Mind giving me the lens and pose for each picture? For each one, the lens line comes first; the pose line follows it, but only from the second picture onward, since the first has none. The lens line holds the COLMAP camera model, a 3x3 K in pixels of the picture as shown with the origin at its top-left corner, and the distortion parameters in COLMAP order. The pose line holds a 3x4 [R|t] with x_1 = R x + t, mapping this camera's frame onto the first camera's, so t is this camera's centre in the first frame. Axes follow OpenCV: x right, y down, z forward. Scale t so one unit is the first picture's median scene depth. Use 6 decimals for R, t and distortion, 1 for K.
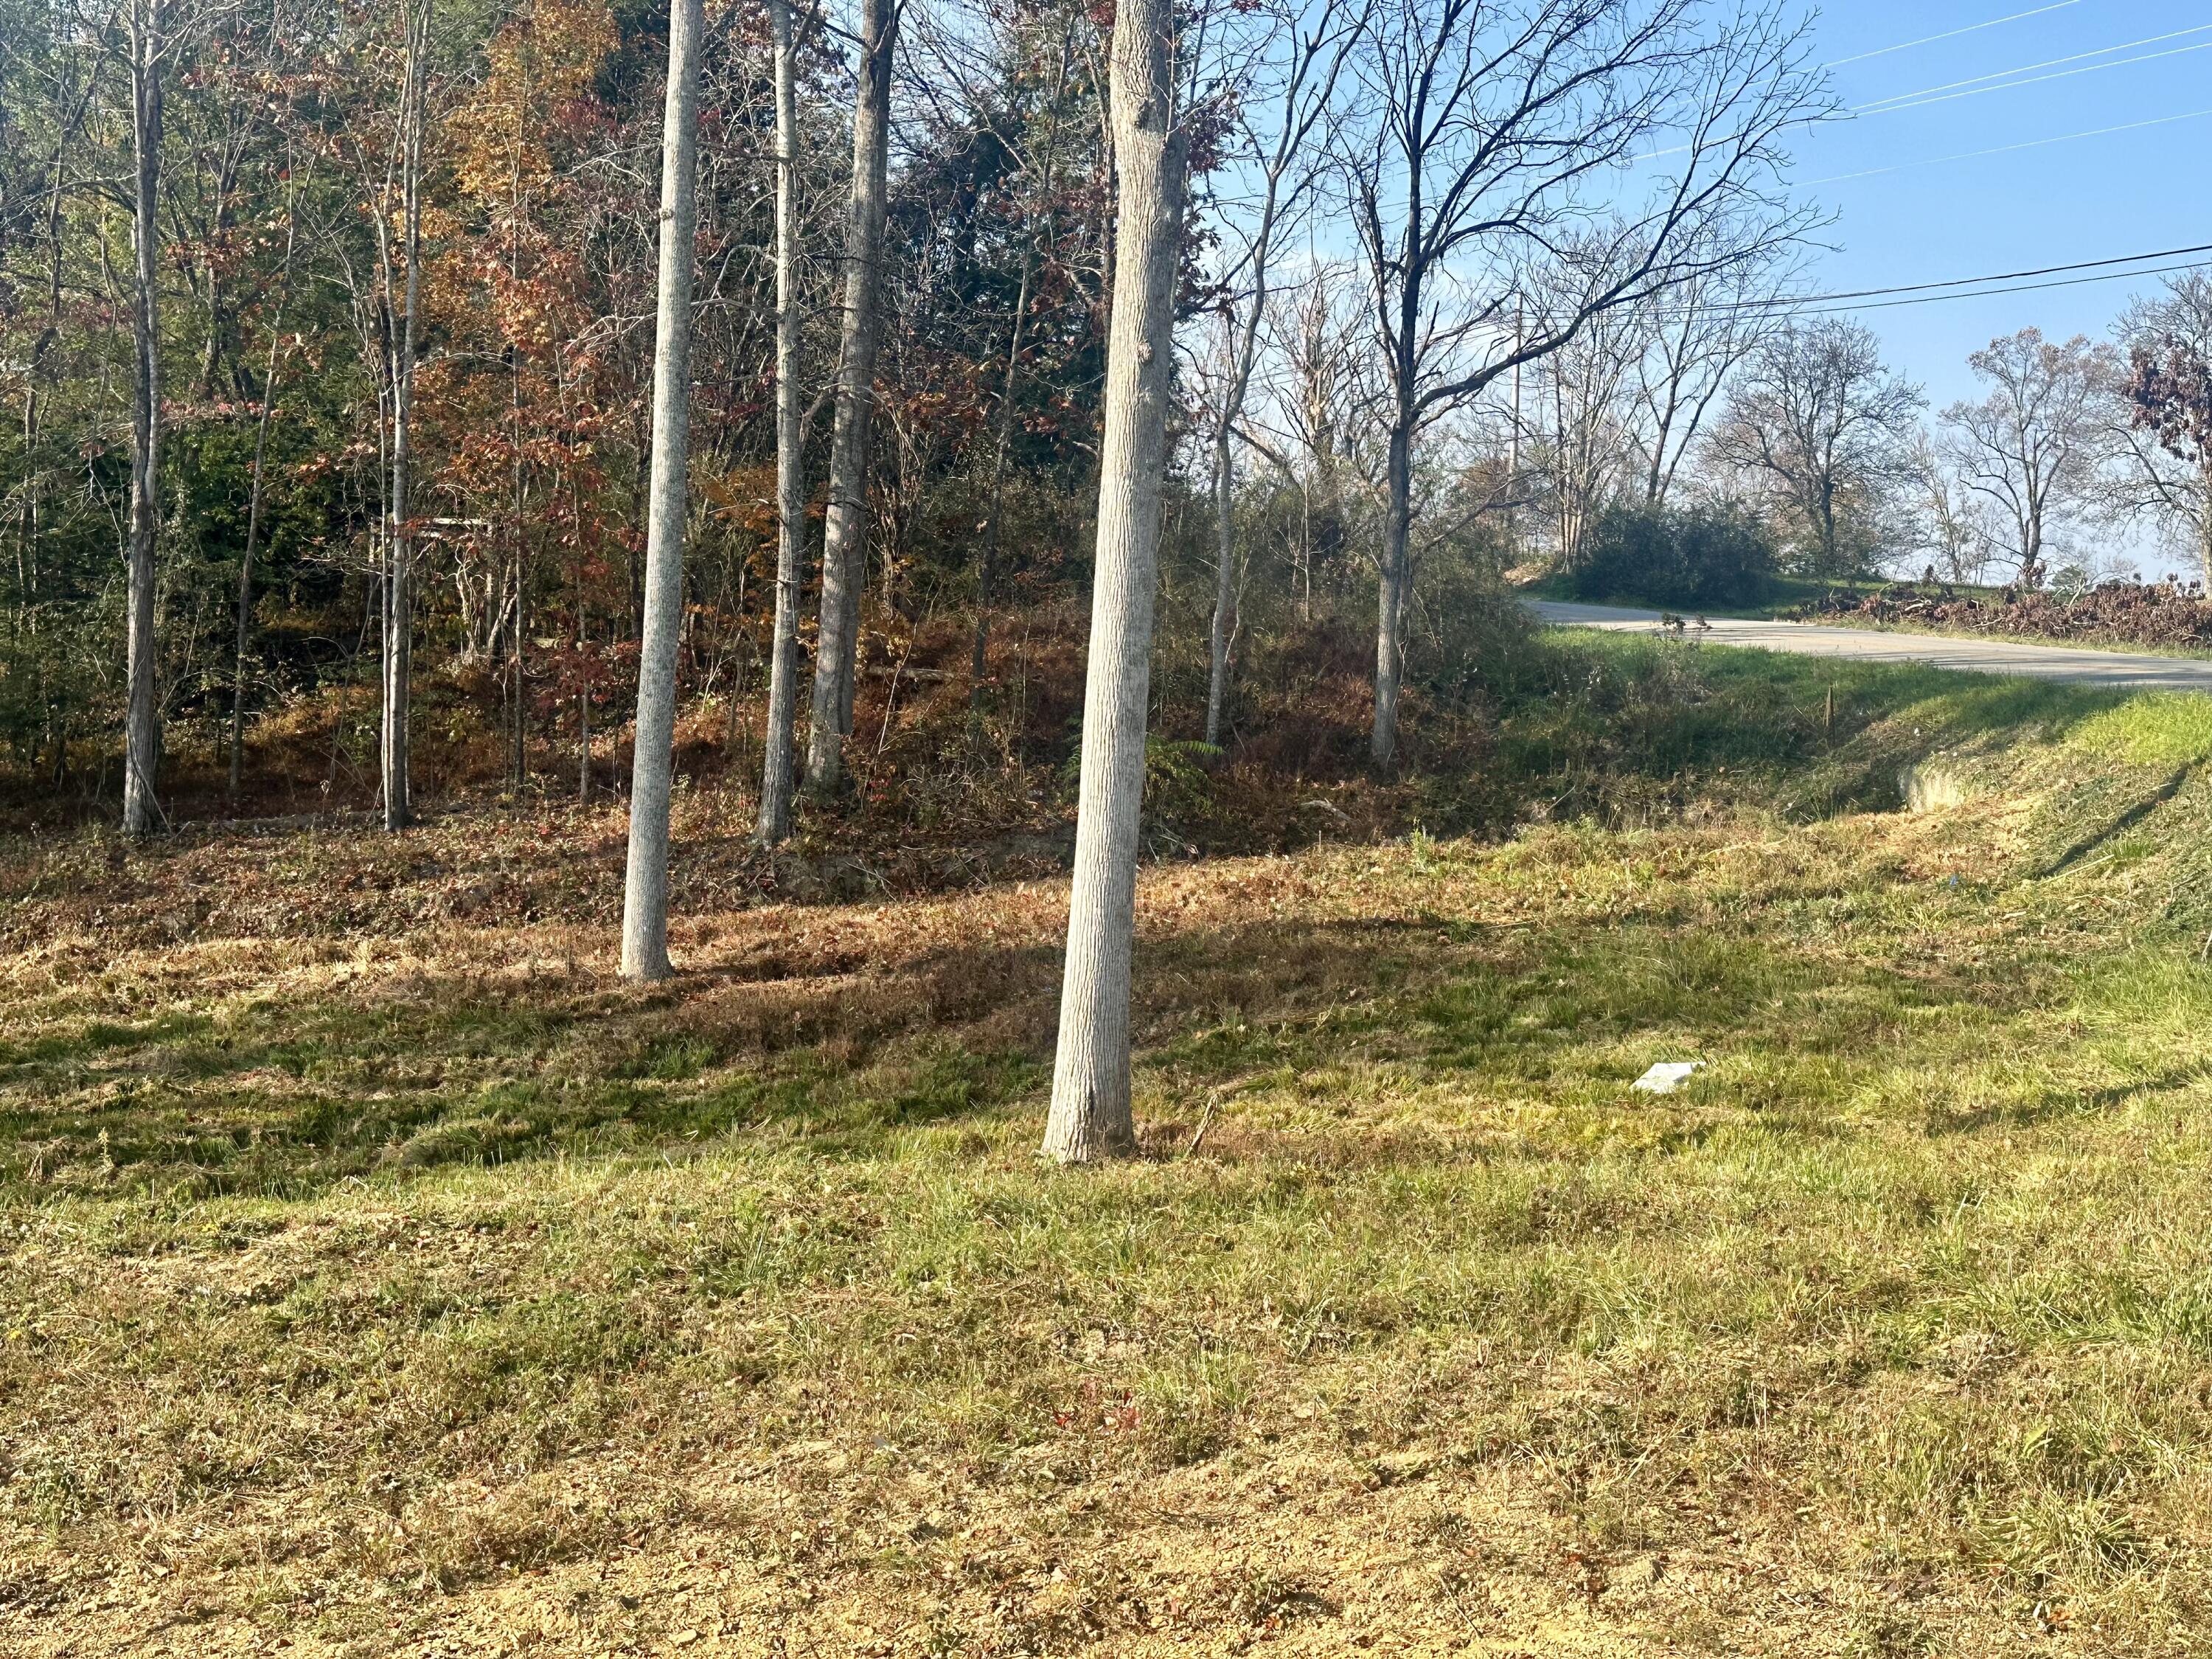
lens RADIAL K [[2562.6, 0, 1103.6], [0, 2562.6, 862.0], [0, 0, 1]] dist [0.104262, 0.000000]
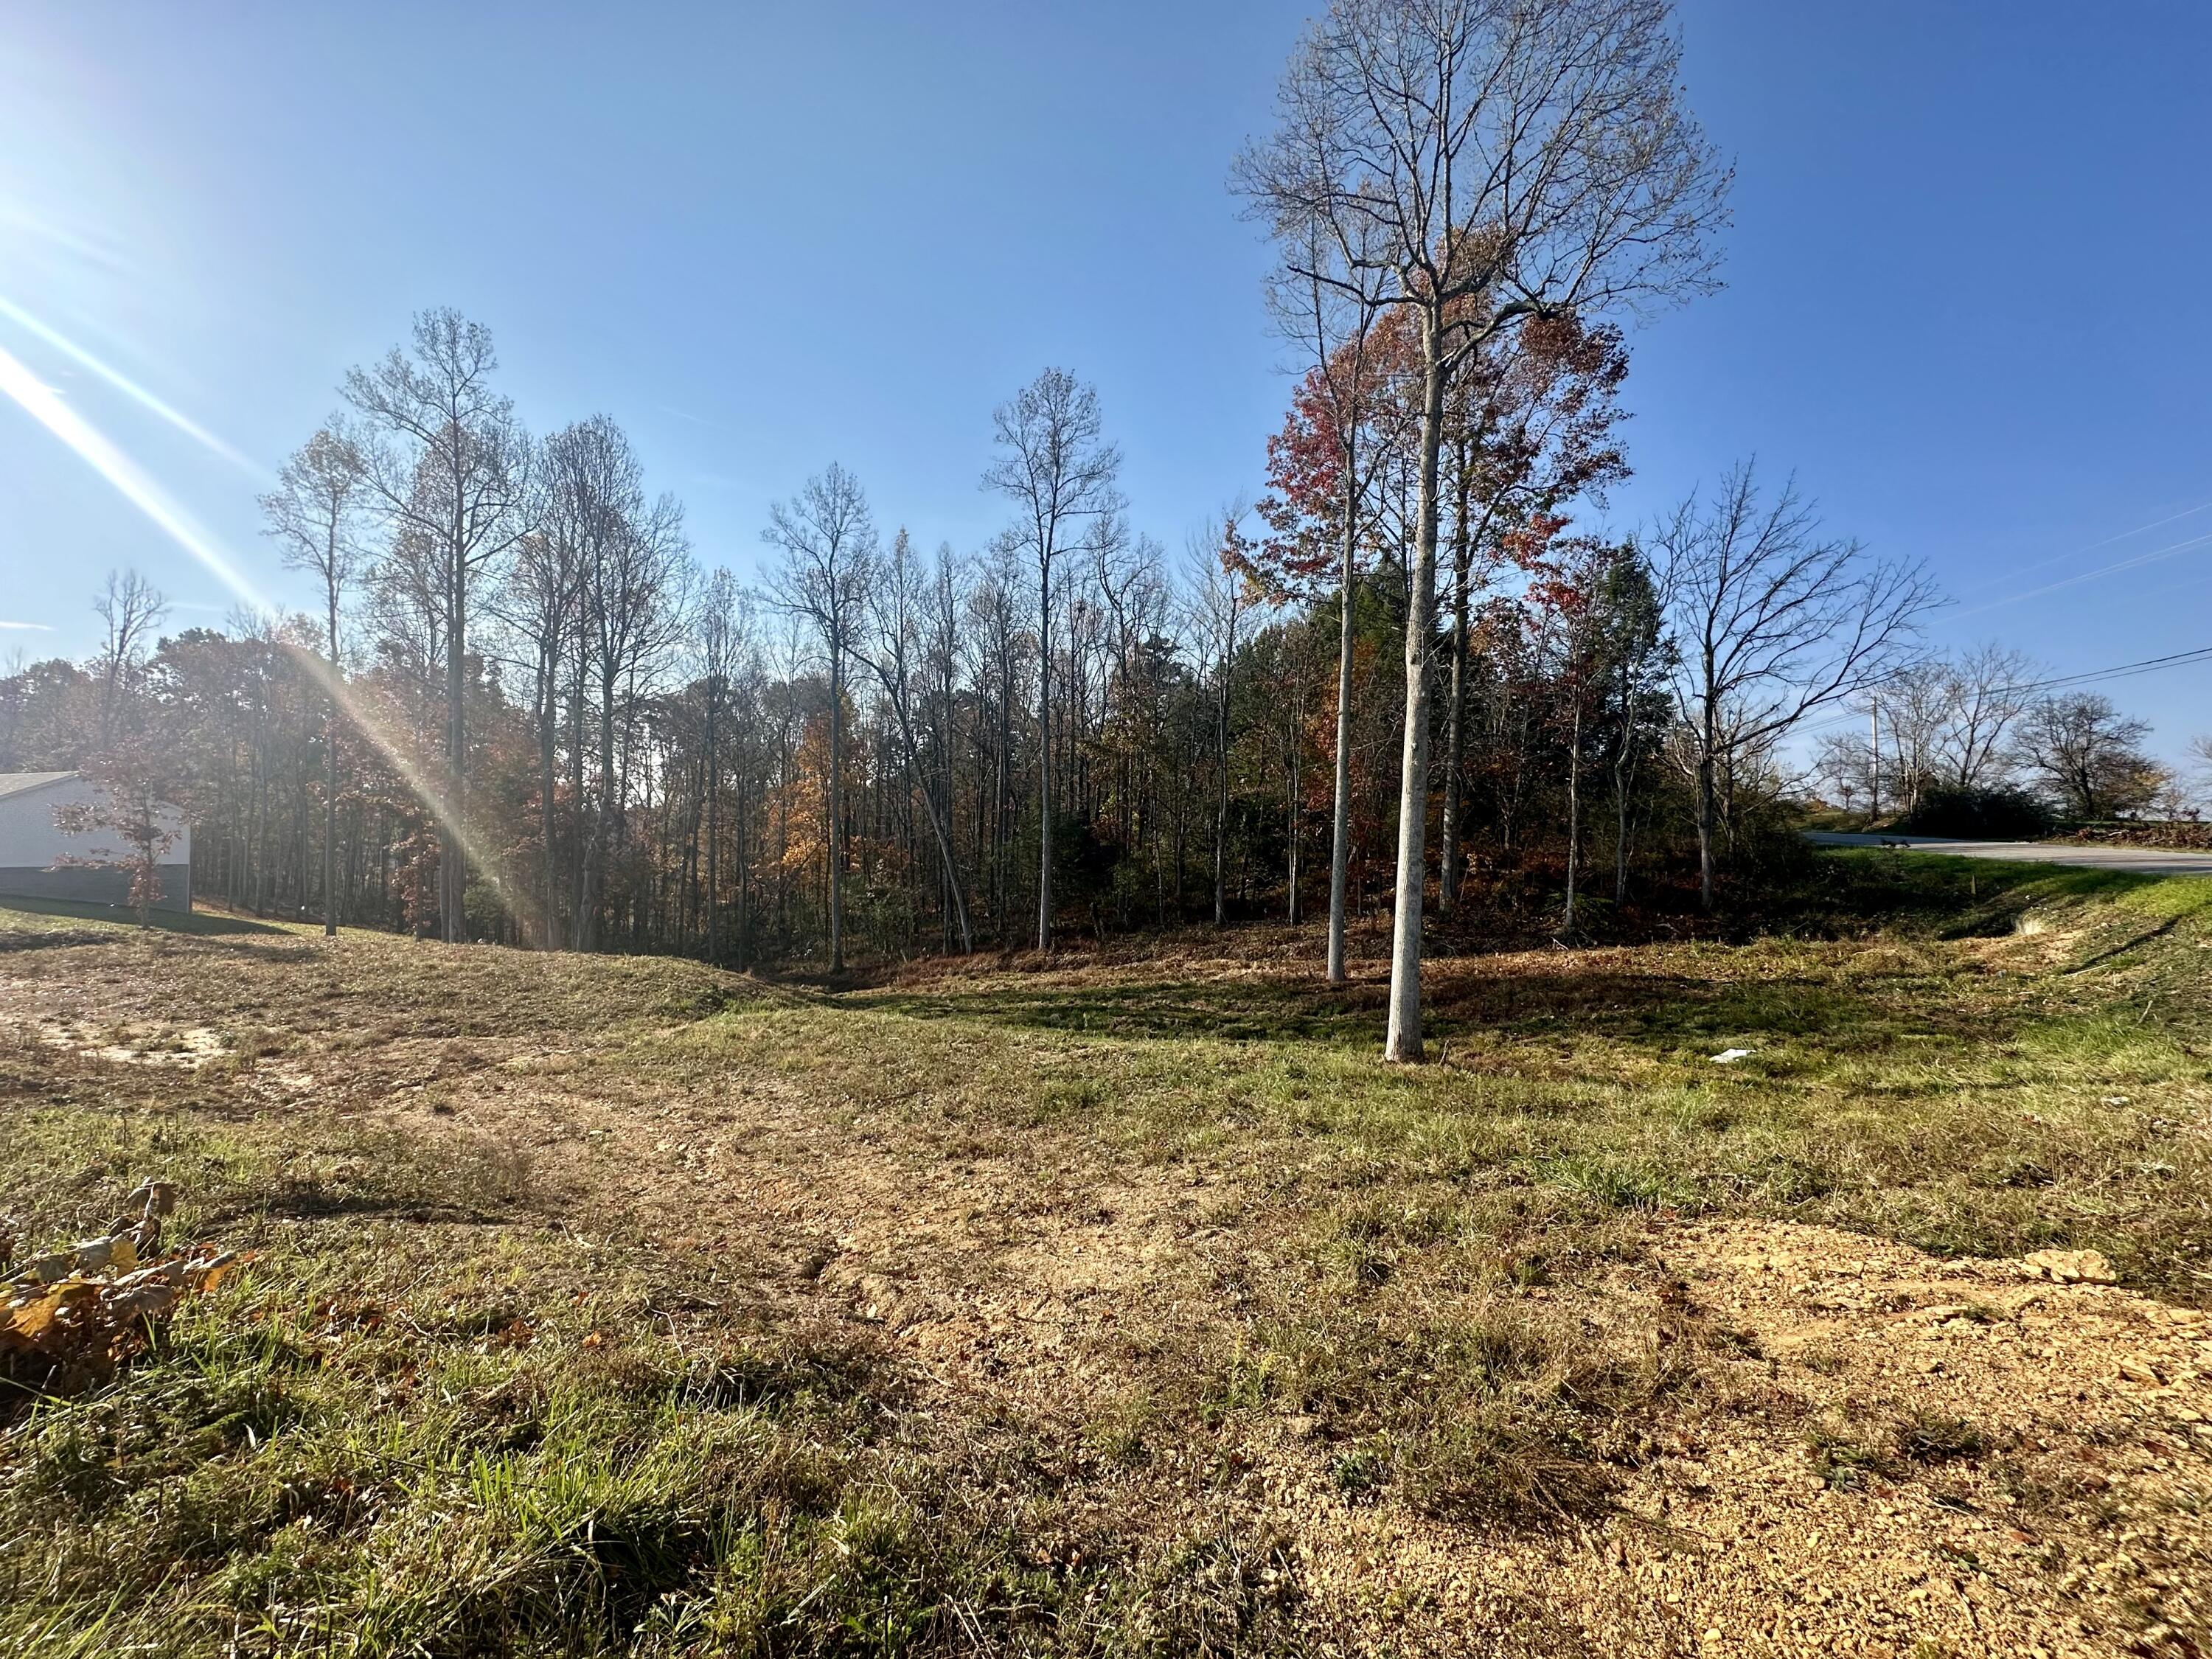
lens RADIAL K [[881.5, 0, 1105.4], [0, 881.5, 832.7], [0, 0, 1]] dist [-0.003422, 0.000985]
pose [[0.812225, -0.033229, -0.582397, 0.156145], [-0.036363, 0.993551, -0.107400, -0.002023], [0.582210, 0.108411, 0.805778, 0.059716]]
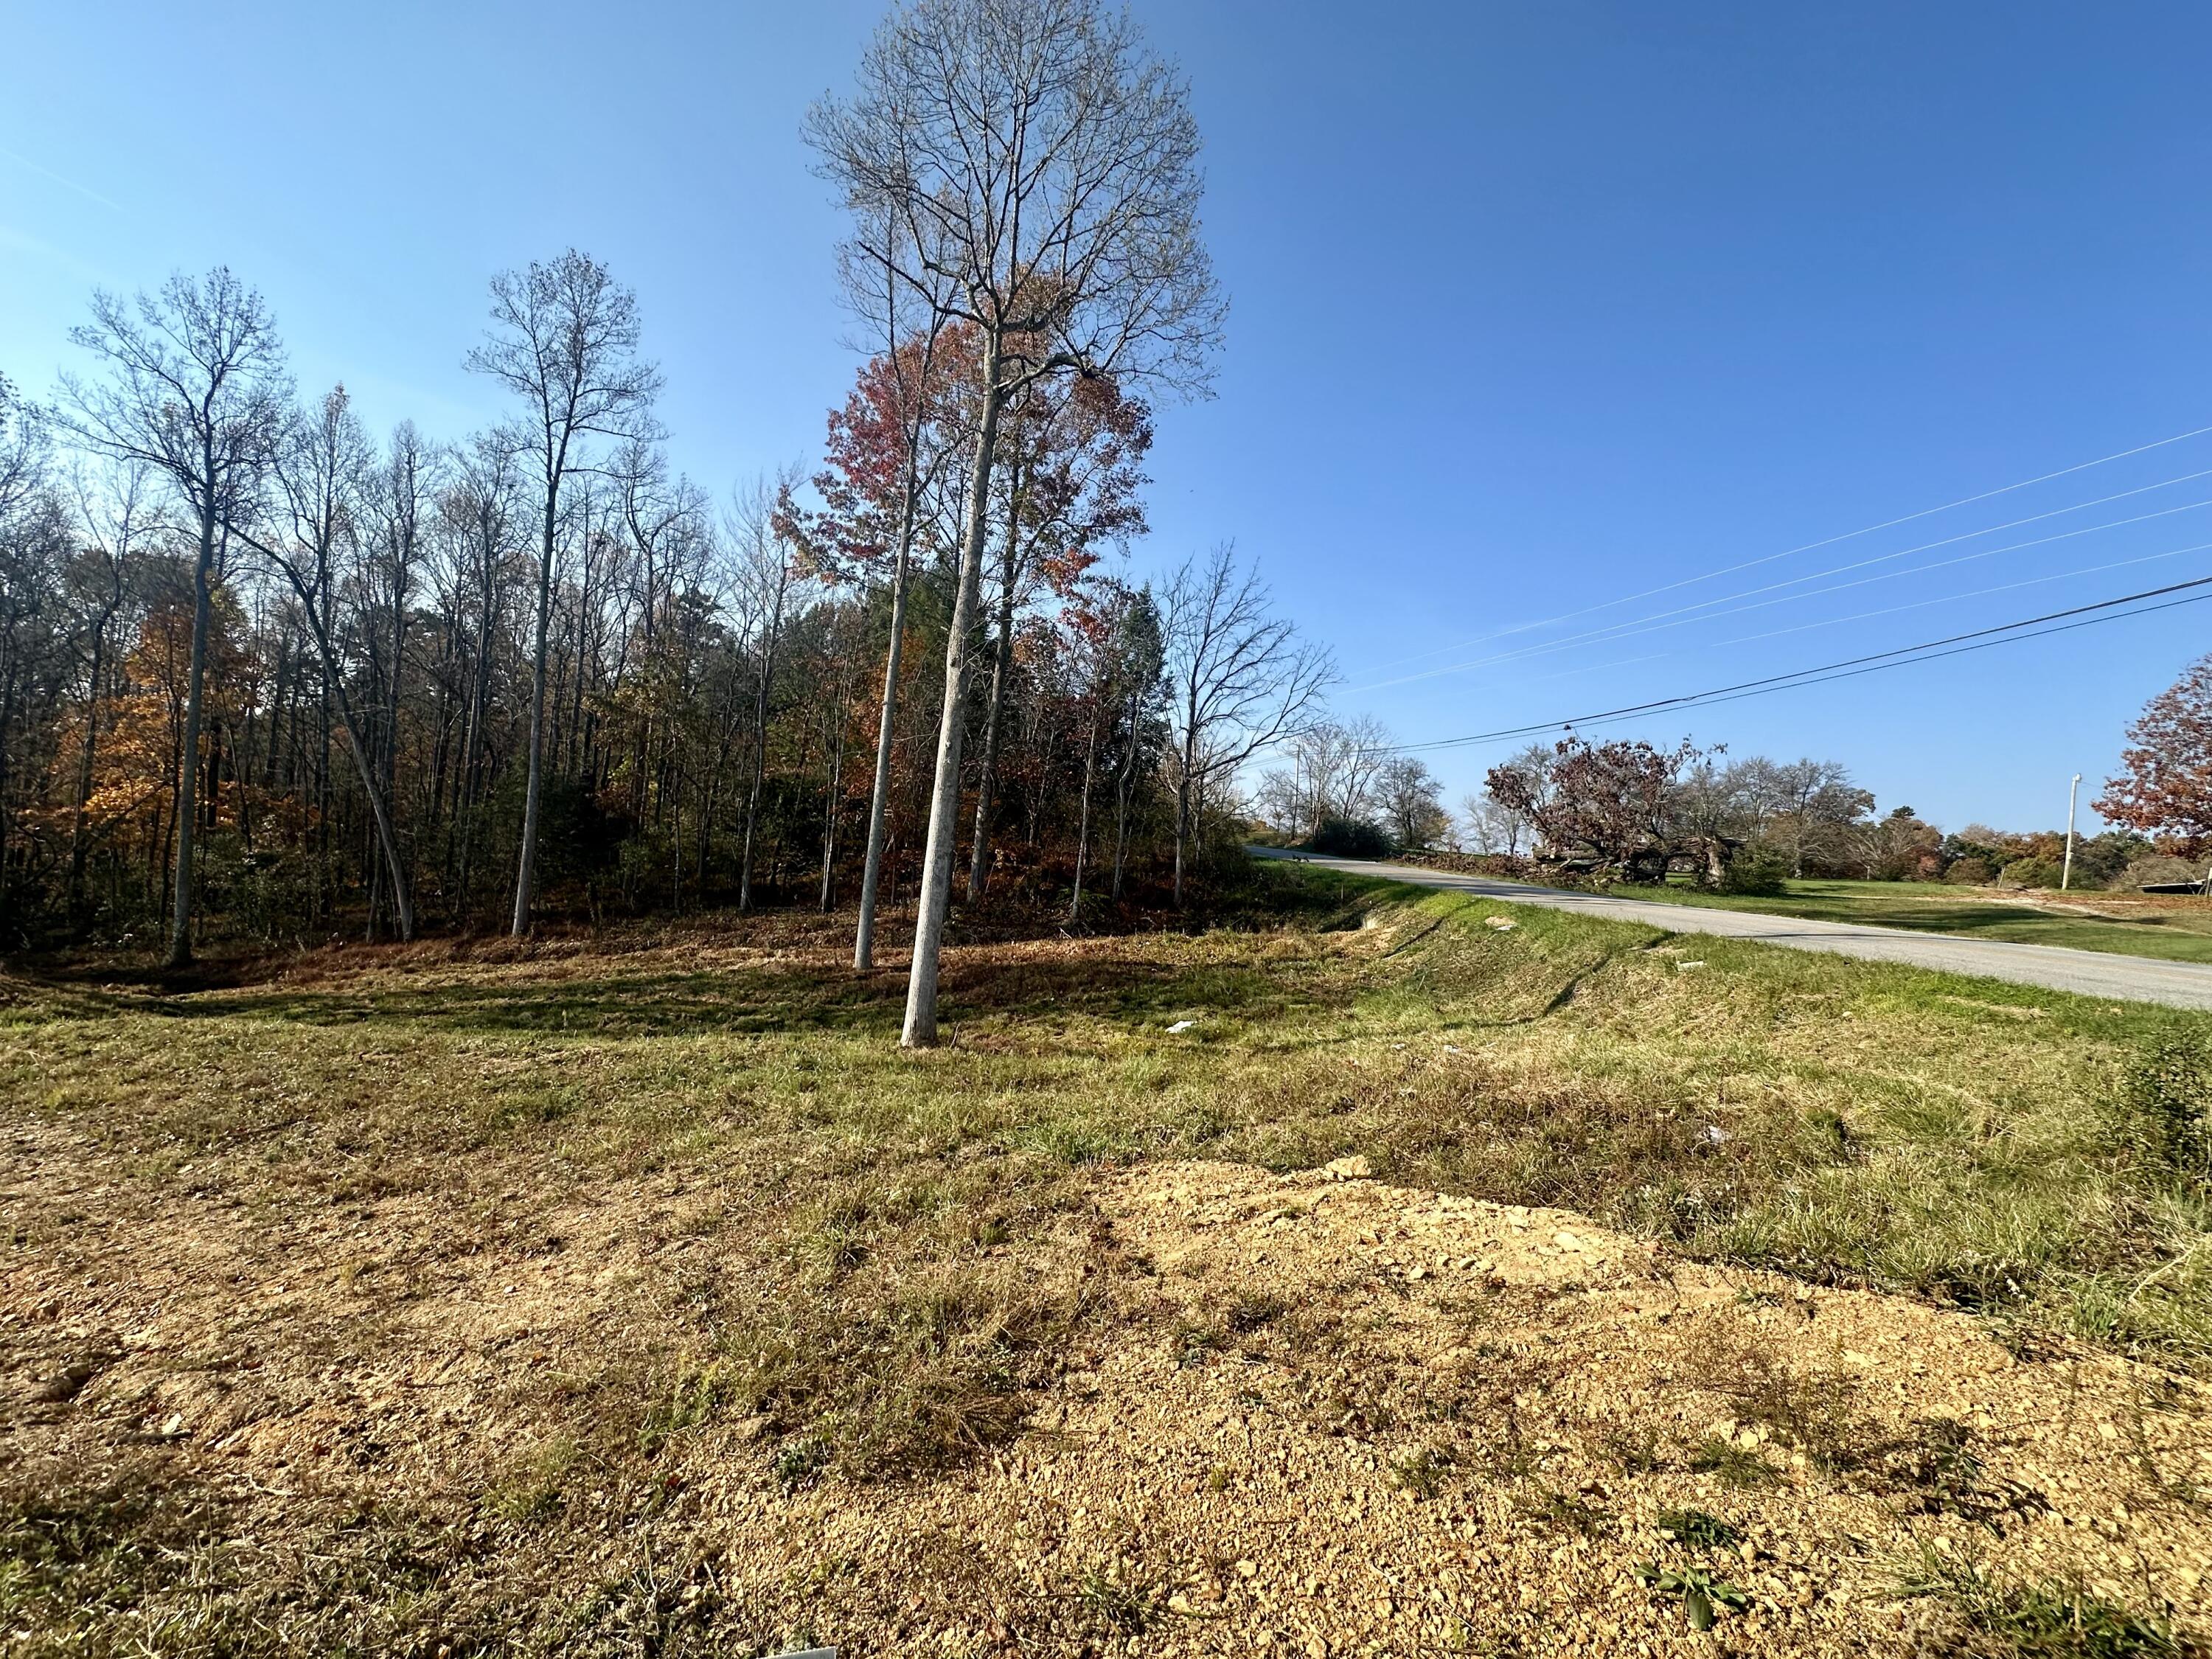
lens RADIAL K [[881.5, 0, 1105.5], [0, 881.5, 831.7], [0, 0, 1]] dist [-0.003422, 0.000985]
pose [[0.992770, 0.034044, -0.115107, 0.163543], [-0.047478, 0.992107, -0.116056, -0.003421], [0.110247, 0.120682, 0.986550, 0.059951]]
